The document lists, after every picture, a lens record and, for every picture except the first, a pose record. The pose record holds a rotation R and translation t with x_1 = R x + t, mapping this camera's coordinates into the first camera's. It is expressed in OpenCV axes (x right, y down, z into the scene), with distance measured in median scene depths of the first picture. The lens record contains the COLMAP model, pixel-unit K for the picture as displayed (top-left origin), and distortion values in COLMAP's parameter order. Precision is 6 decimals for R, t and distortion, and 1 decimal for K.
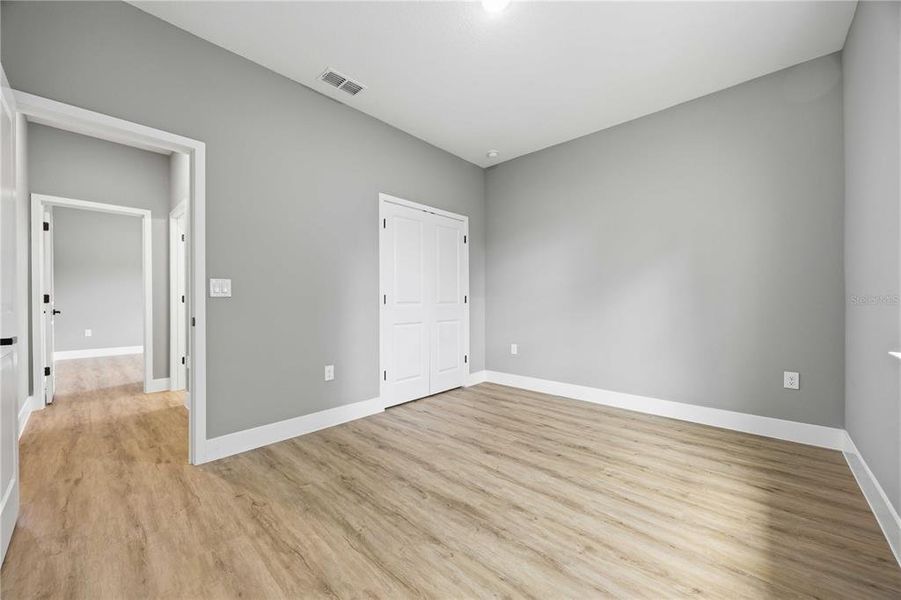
lens RADIAL K [[339.8, 0, 452.7], [0, 339.8, 308.9], [0, 0, 1]] dist [0.000790, 0.000356]
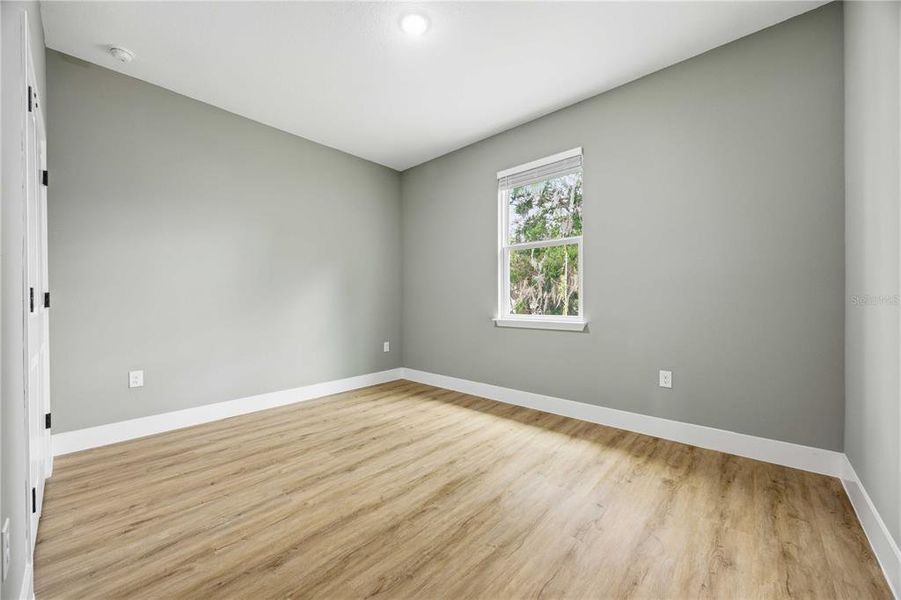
lens RADIAL K [[339.8, 0, 443.8], [0, 339.8, 294.9], [0, 0, 1]] dist [0.000790, 0.000356]
pose [[-0.001264, 0.020155, 0.999796, -0.763560], [0.026259, 0.999453, -0.020115, -0.015404], [-0.999654, 0.026229, -0.001793, 0.702841]]
